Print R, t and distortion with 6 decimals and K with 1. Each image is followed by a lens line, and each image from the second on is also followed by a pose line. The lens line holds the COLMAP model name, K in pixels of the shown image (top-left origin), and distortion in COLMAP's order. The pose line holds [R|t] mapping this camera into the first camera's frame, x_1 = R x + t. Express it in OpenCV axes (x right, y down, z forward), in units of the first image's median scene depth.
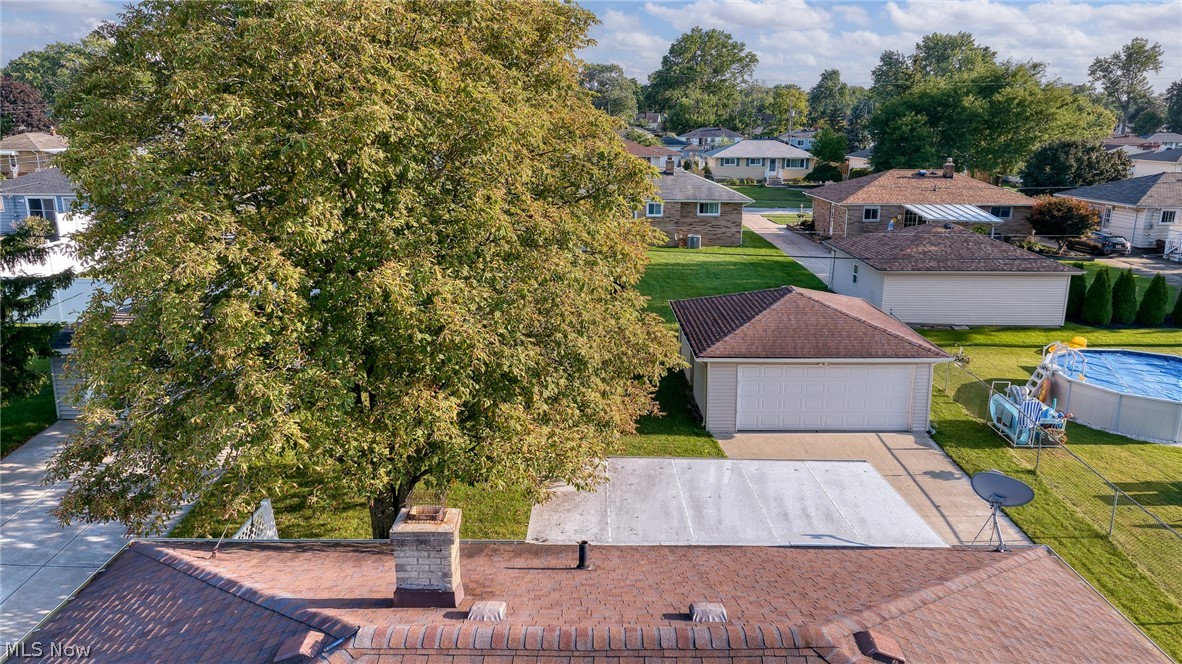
lens RADIAL K [[823.2, 0, 586.6], [0, 823.2, 331.9], [0, 0, 1]] dist [-0.009538, -0.000465]
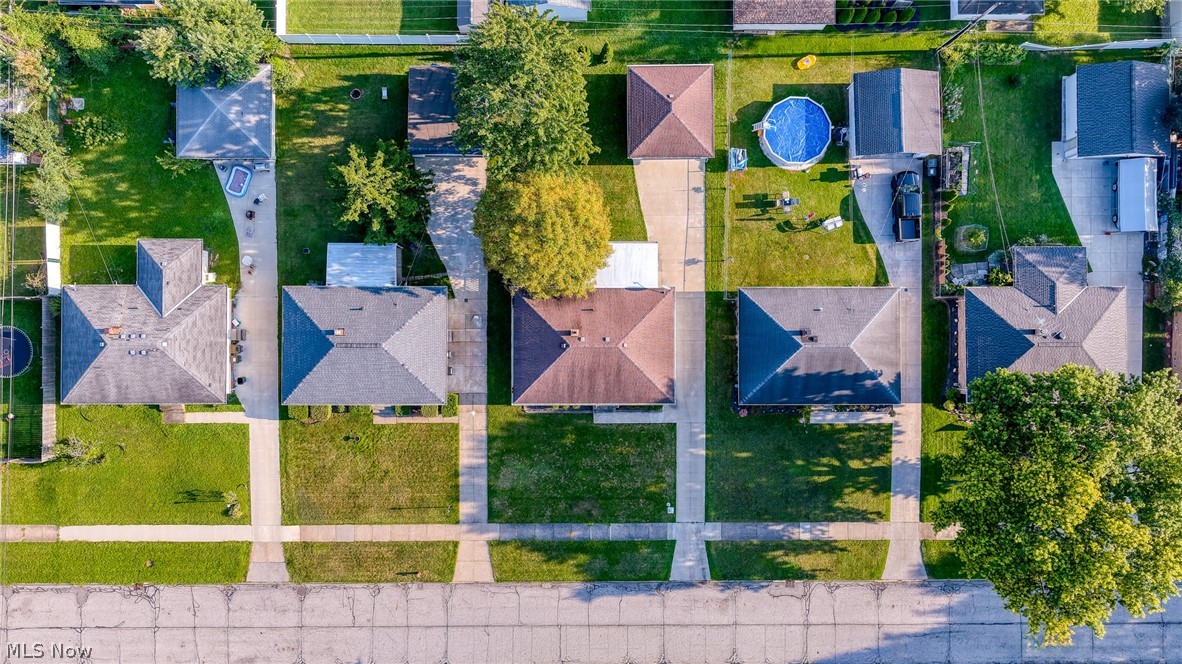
lens RADIAL K [[823.2, 0, 586.6], [0, 823.2, 331.9], [0, 0, 1]] dist [-0.009538, -0.000465]
pose [[0.999943, -0.008836, -0.005939, -0.003570], [0.008198, 0.283122, 0.959049, -1.152777], [-0.006793, -0.959043, 0.283179, -0.202924]]
